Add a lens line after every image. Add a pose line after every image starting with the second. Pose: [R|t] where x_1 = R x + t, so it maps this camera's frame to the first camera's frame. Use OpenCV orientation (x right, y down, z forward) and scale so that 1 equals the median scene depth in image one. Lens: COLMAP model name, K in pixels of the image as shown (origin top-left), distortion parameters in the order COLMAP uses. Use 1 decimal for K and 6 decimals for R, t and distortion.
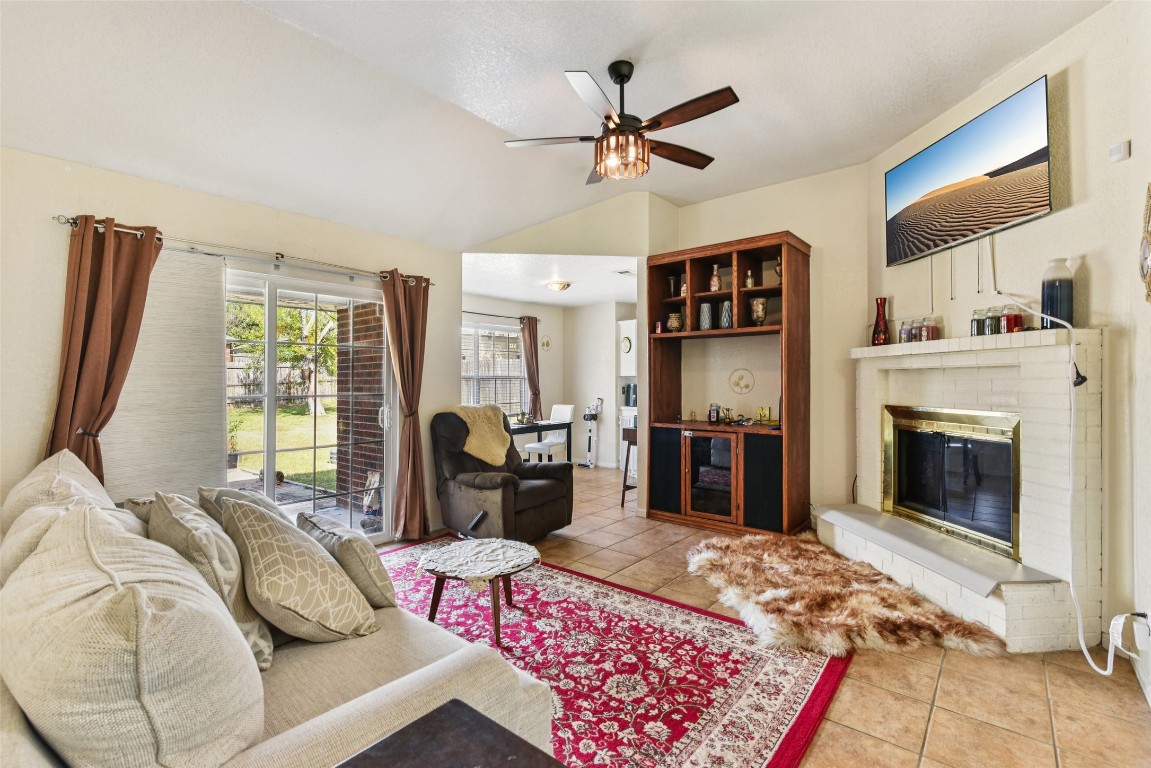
lens RADIAL K [[509.4, 0, 567.0], [0, 509.4, 370.4], [0, 0, 1]] dist [-0.007299, -0.001586]
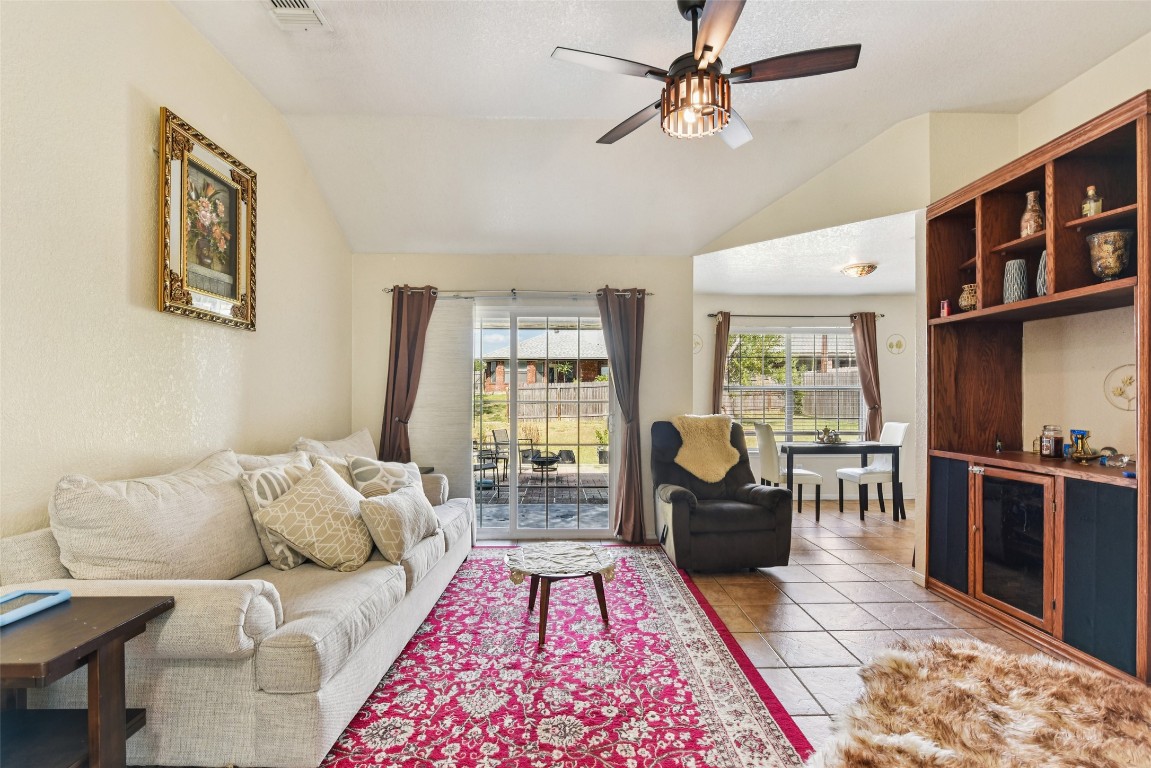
lens RADIAL K [[509.4, 0, 577.2], [0, 509.4, 383.6], [0, 0, 1]] dist [-0.007299, -0.001586]
pose [[0.669017, -0.016360, -0.743067, 0.458978], [0.012722, 0.999863, -0.010559, 0.020743], [0.743138, -0.002389, 0.669134, 0.253378]]
